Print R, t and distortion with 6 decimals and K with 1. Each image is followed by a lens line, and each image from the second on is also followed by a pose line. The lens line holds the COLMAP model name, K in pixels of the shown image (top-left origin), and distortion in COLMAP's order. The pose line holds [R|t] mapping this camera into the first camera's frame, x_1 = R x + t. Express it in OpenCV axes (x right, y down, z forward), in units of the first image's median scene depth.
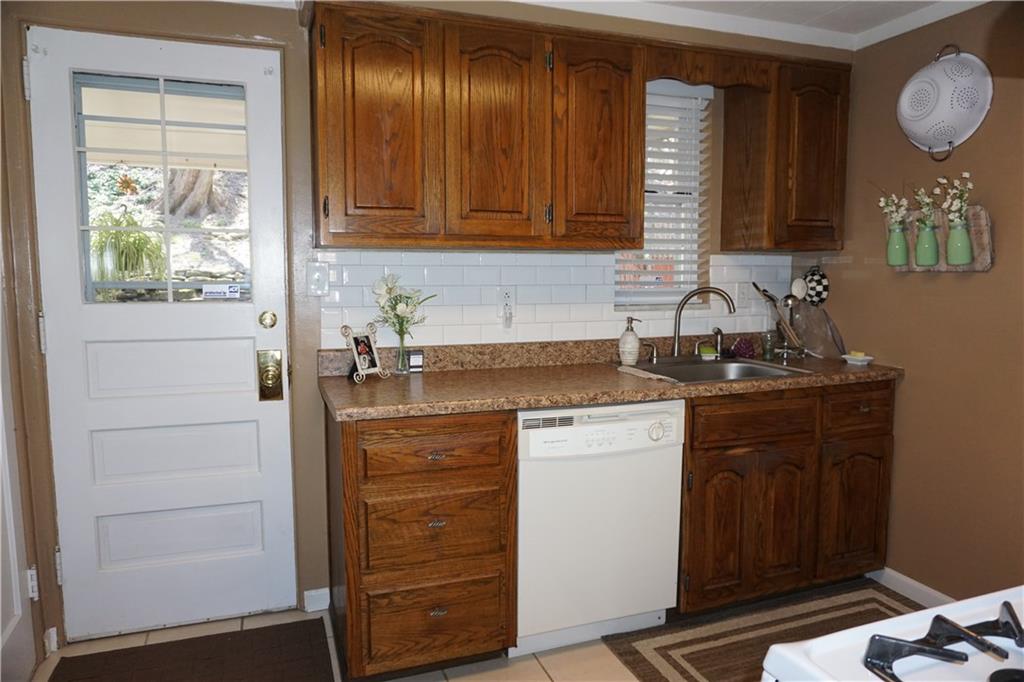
lens RADIAL K [[683.4, 0, 513.5], [0, 683.4, 337.3], [0, 0, 1]] dist [-0.035412, 0.010201]
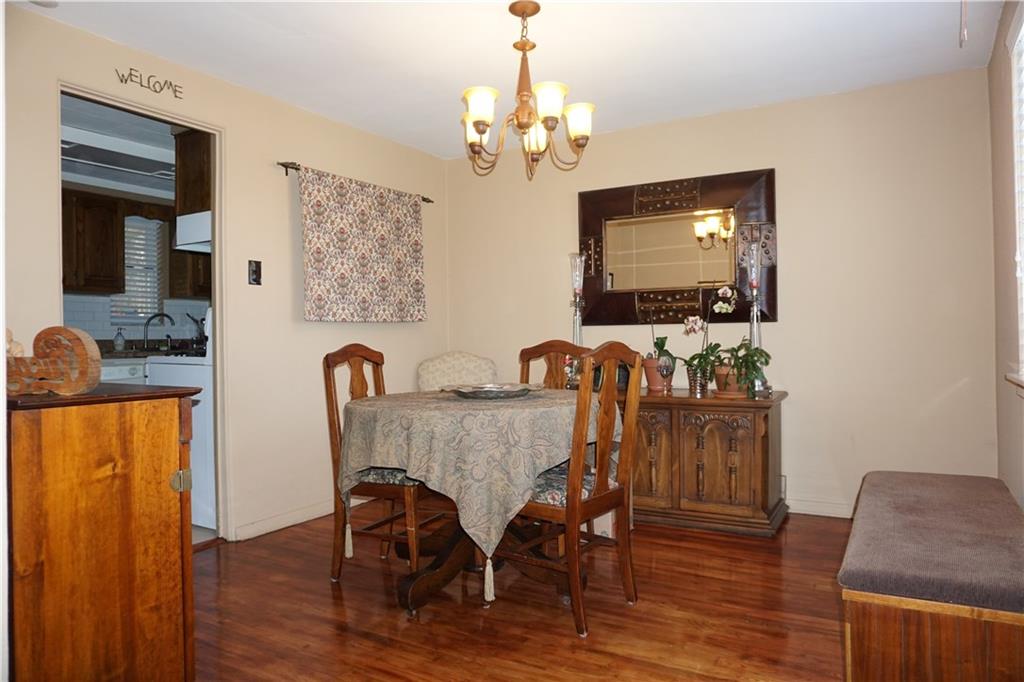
lens RADIAL K [[683.4, 0, 509.3], [0, 683.4, 337.3], [0, 0, 1]] dist [-0.035412, 0.010201]
pose [[0.770920, -0.008909, 0.636870, -0.203695], [0.078065, 0.993685, -0.080596, 0.239032], [-0.632130, 0.111850, 0.766747, -1.201212]]
